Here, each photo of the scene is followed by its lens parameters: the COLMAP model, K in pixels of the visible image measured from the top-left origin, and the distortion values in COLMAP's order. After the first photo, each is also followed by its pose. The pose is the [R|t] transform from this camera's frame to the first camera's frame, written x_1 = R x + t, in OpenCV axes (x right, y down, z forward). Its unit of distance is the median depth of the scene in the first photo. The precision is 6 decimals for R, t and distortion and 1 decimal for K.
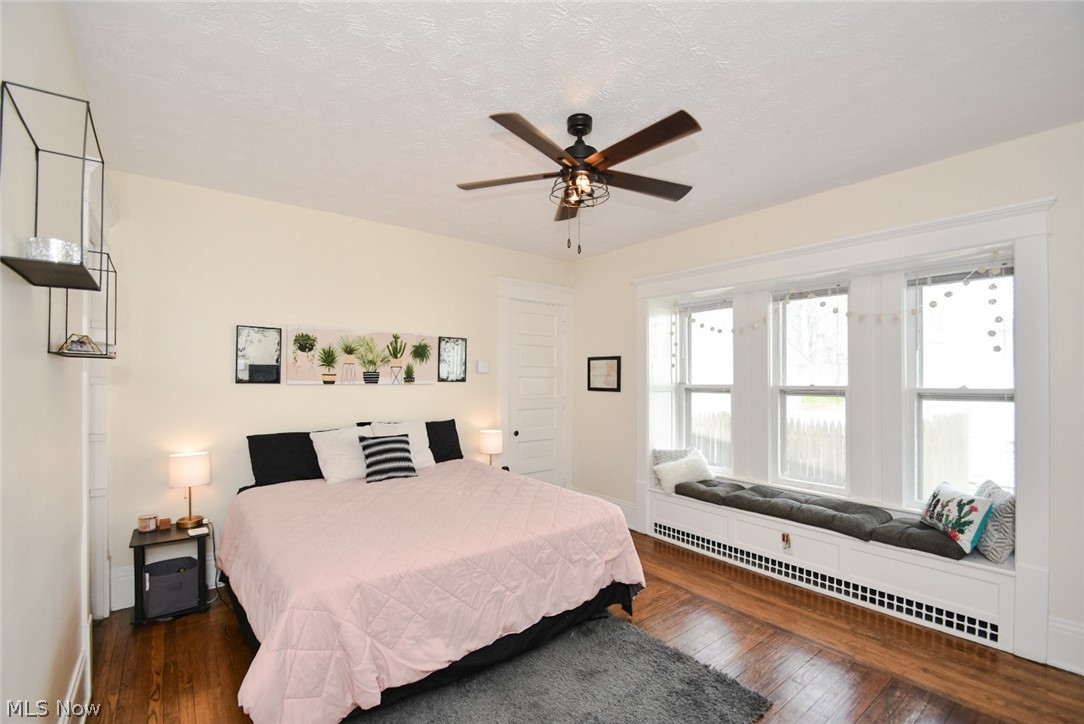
lens RADIAL K [[470.7, 0, 540.9], [0, 470.7, 379.6], [0, 0, 1]] dist [0.003125, -0.011828]
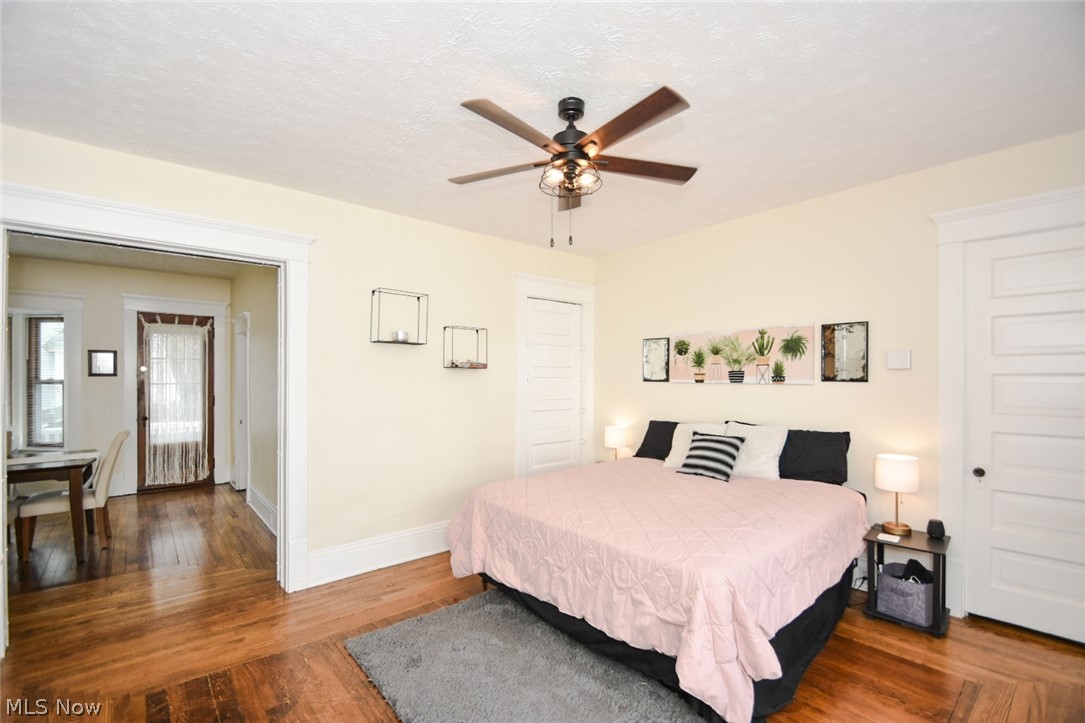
lens RADIAL K [[471.1, 0, 541.4], [0, 471.1, 379.2], [0, 0, 1]] dist [0.003125, -0.011828]
pose [[0.049601, -0.008108, -0.998736, 0.618634], [-0.013529, 0.999870, -0.008789, 0.015265], [0.998677, 0.013948, 0.049485, 0.549337]]
